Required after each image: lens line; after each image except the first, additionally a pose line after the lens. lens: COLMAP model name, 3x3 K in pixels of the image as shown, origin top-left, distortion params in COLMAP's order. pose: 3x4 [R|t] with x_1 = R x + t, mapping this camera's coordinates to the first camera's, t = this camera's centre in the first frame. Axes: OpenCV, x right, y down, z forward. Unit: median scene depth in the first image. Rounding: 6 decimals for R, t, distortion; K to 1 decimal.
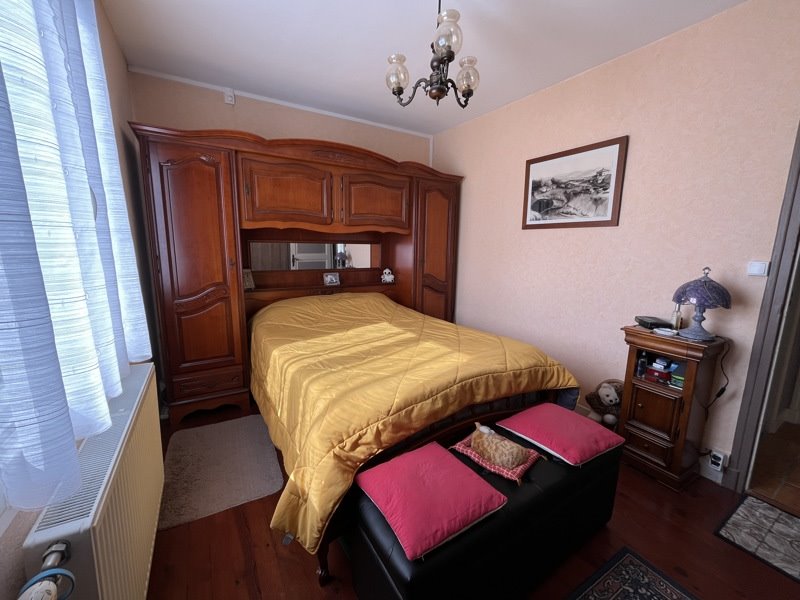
lens RADIAL K [[322.7, 0, 398.5], [0, 322.7, 299.5], [0, 0, 1]] dist [-0.007156, 0.000026]
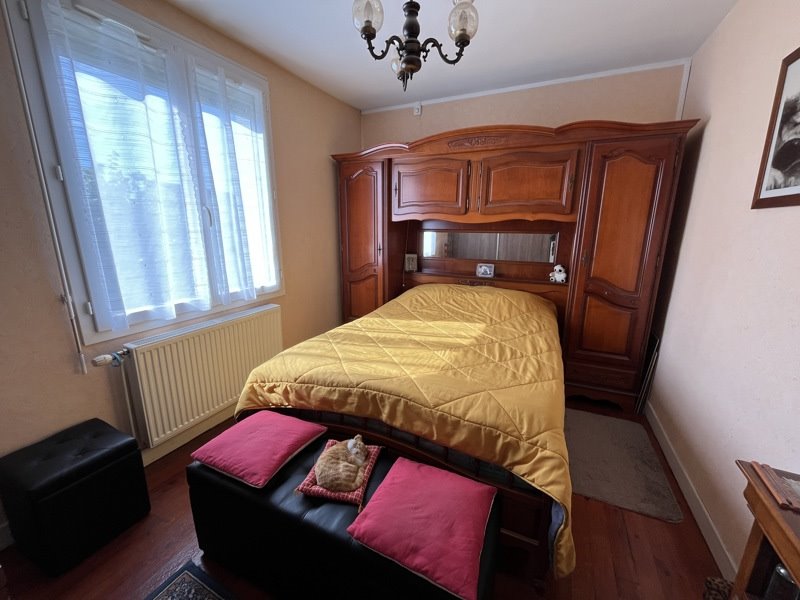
lens RADIAL K [[322.7, 0, 398.5], [0, 322.7, 299.5], [0, 0, 1]] dist [-0.007156, 0.000026]
pose [[0.549852, 0.175424, -0.816633, 0.735762], [-0.134768, 0.983519, 0.120532, -0.096167], [0.824318, 0.043782, 0.564432, 0.407662]]
